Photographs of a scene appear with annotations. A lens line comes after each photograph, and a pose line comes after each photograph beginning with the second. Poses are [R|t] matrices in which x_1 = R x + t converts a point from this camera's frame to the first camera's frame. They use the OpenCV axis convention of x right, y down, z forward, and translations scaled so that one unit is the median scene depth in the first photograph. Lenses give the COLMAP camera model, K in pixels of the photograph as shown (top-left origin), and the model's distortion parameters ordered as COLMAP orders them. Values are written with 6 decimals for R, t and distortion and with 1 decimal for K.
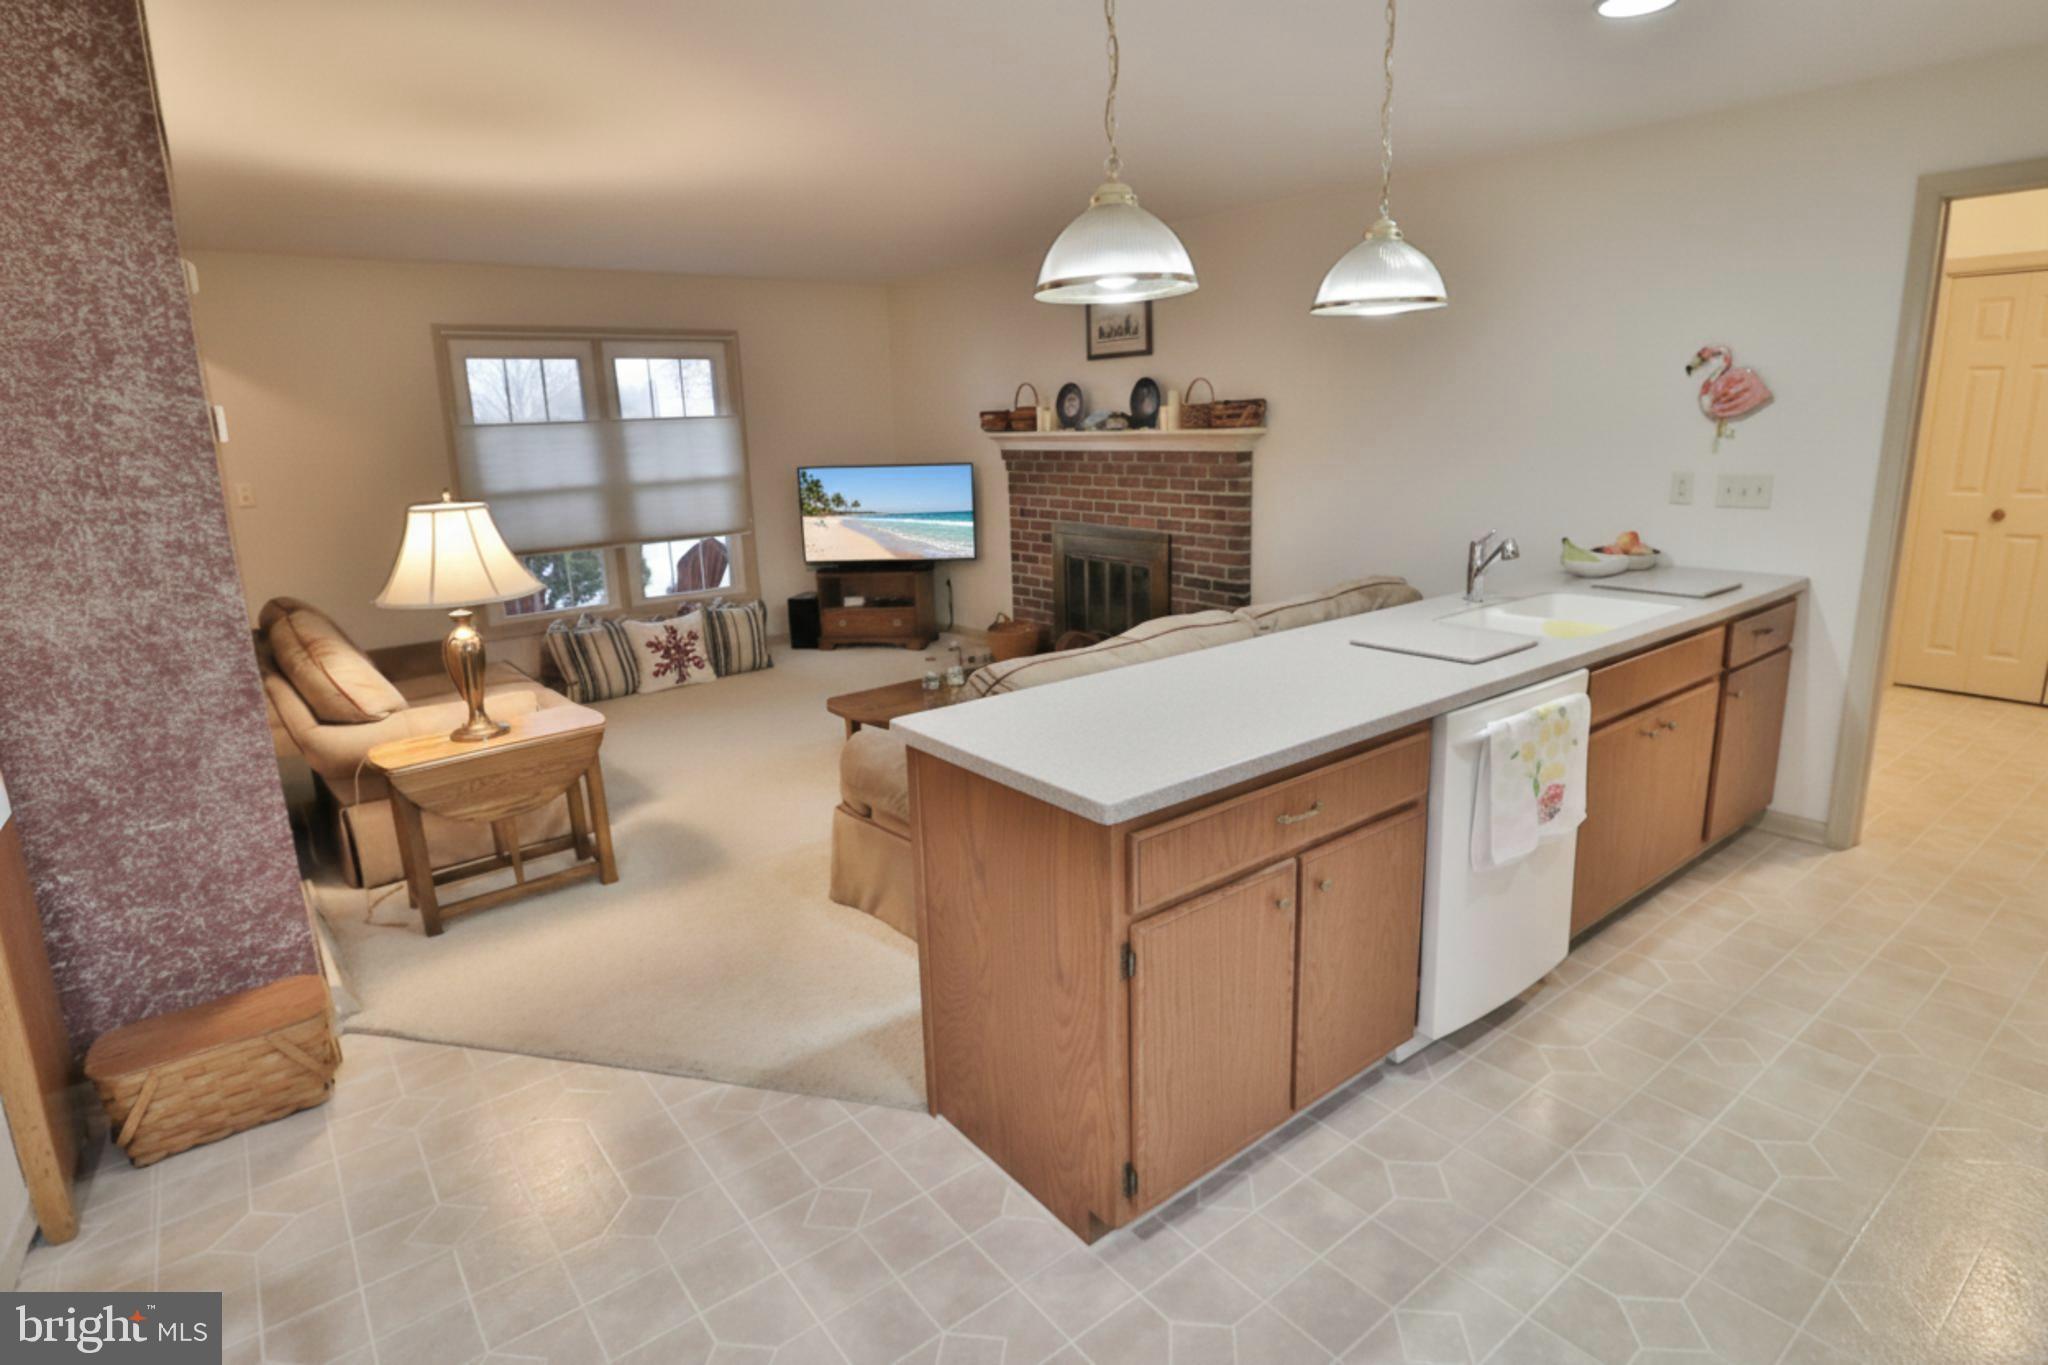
lens RADIAL K [[1071.5, 0, 1037.9], [0, 1071.5, 662.9], [0, 0, 1]] dist [-0.006648, -0.001565]
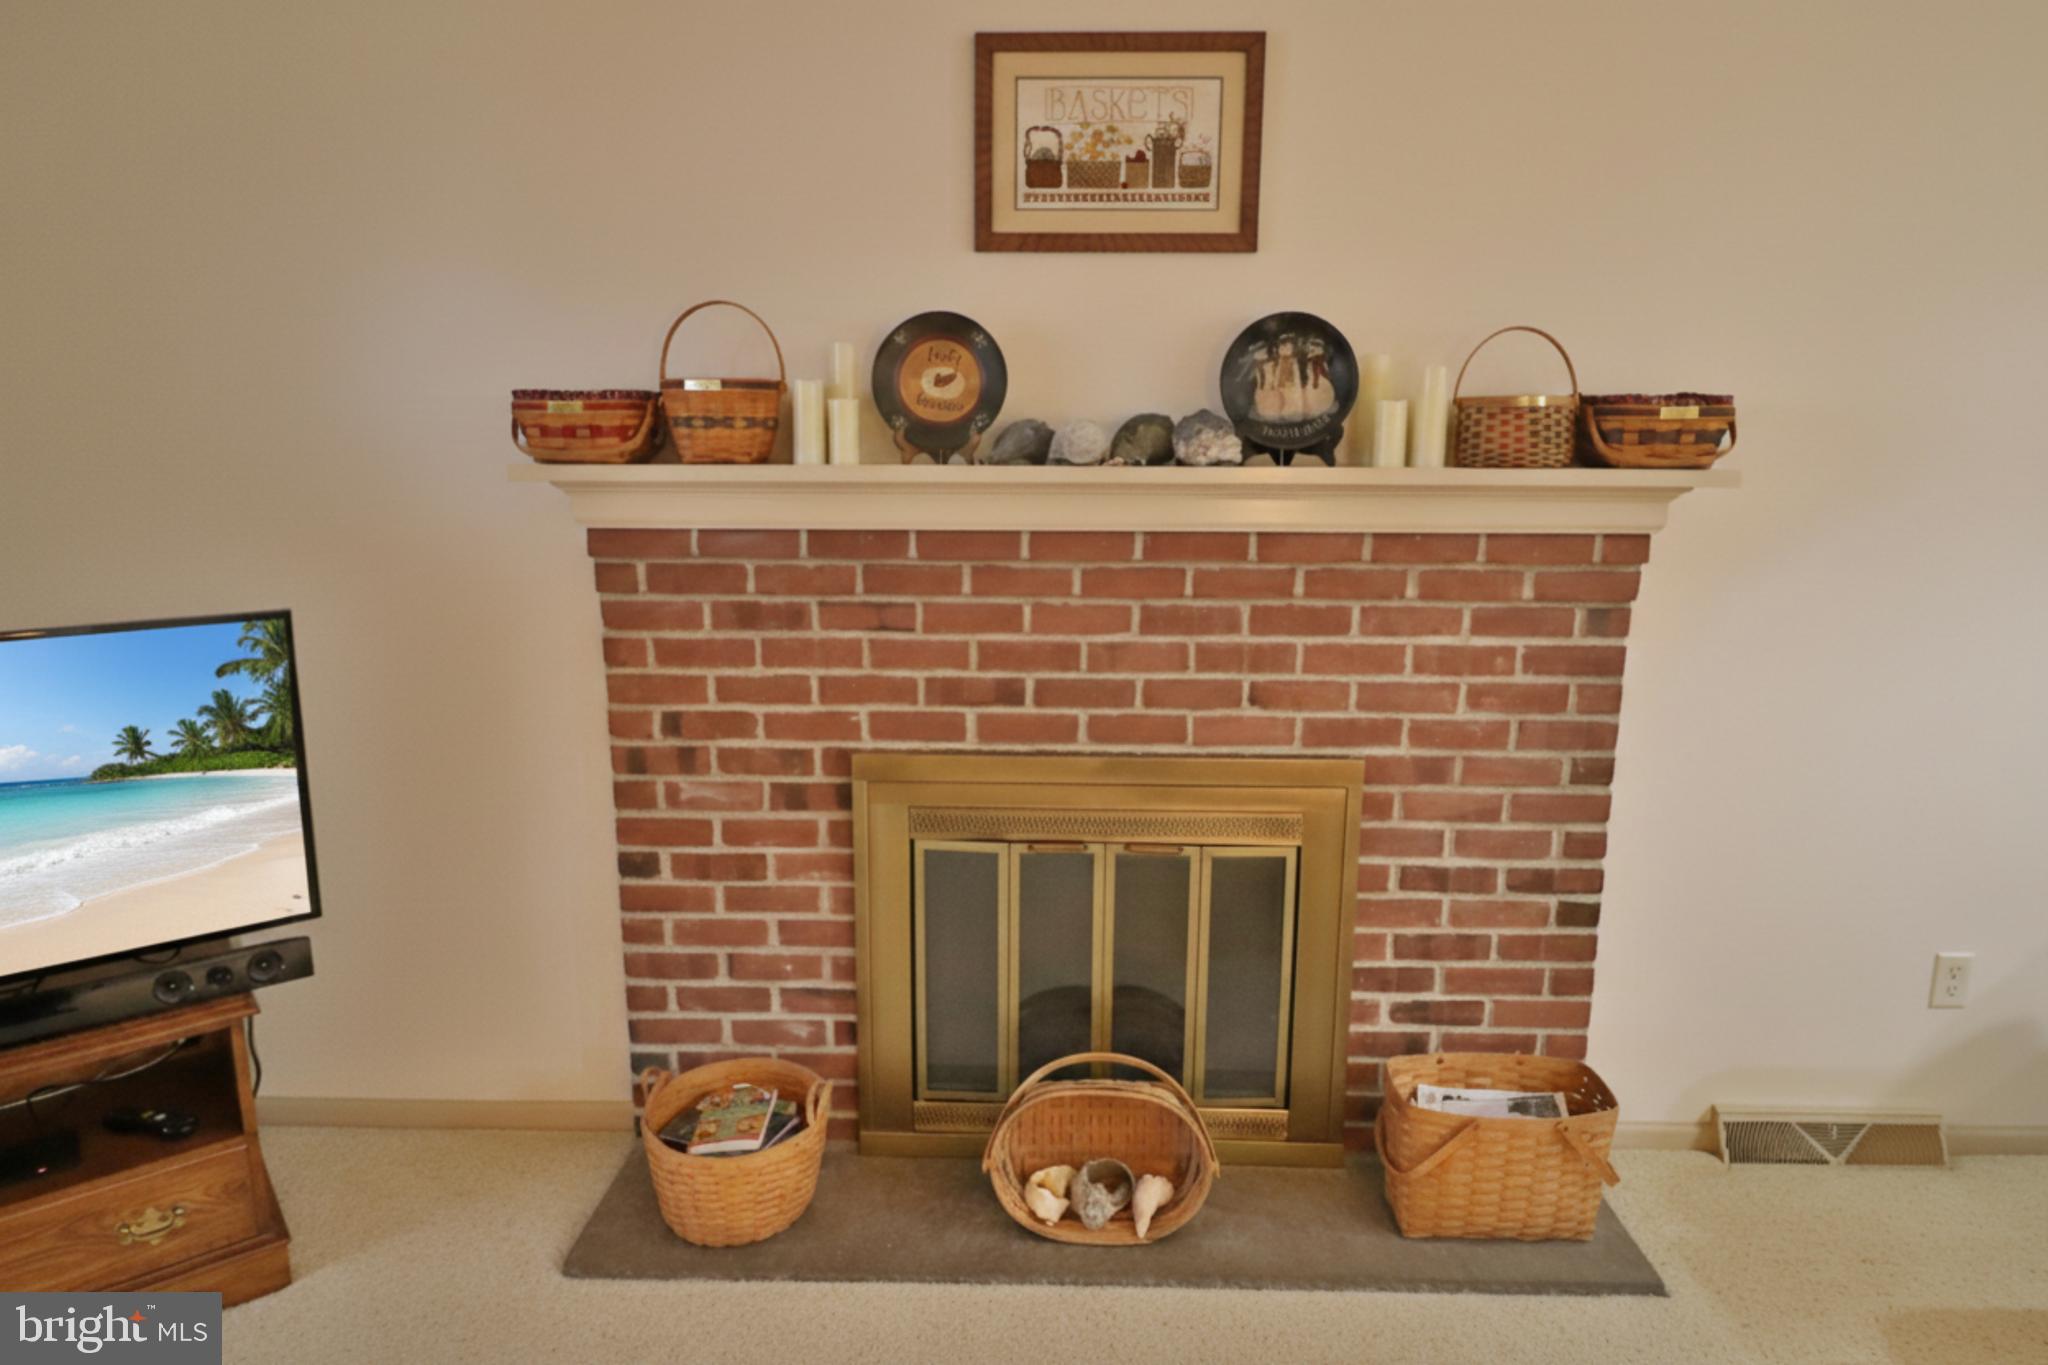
lens RADIAL K [[1221.9, 0, 1024.0], [0, 1221.9, 682.5], [0, 0, 1]] dist [-0.001712, -0.000472]
pose [[0.635930, -0.109991, 0.763868, -0.235127], [0.147881, 0.988817, 0.019269, -0.155284], [-0.757446, 0.100708, 0.645084, 0.749182]]
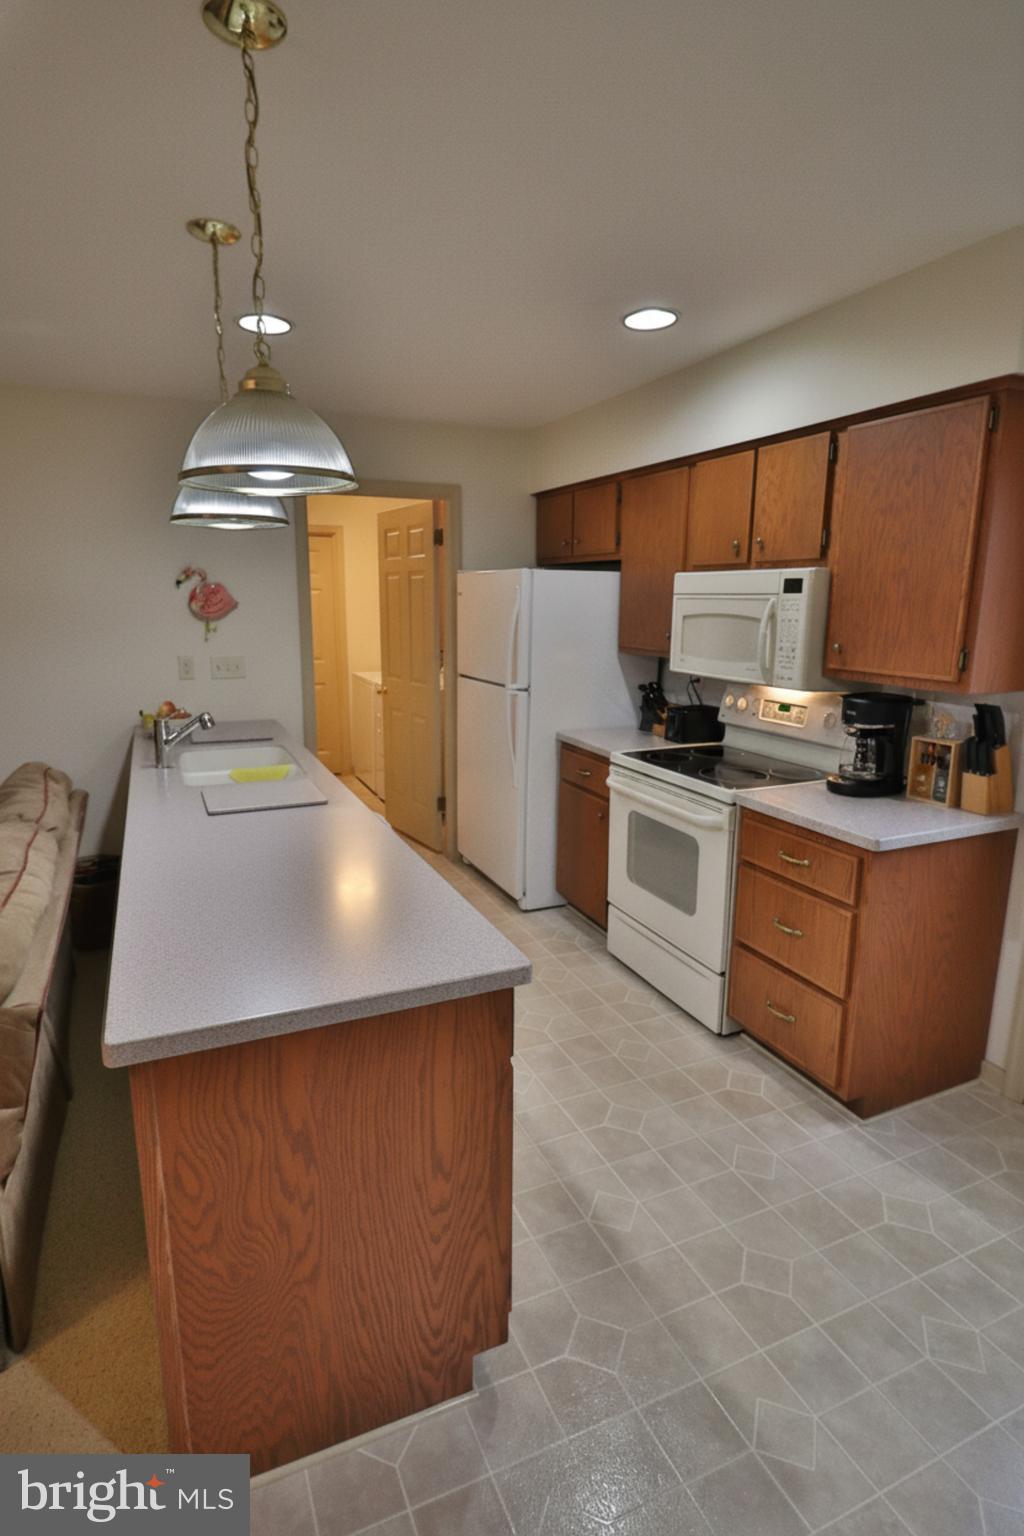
lens RADIAL K [[803.6, 0, 496.5], [0, 803.6, 775.8], [0, 0, 1]] dist [-0.006648, -0.001565]
pose [[0.256389, -0.173249, 0.950920, -0.190490], [0.204203, 0.971309, 0.121906, -0.043543], [-0.944757, 0.162925, 0.284411, 0.210384]]
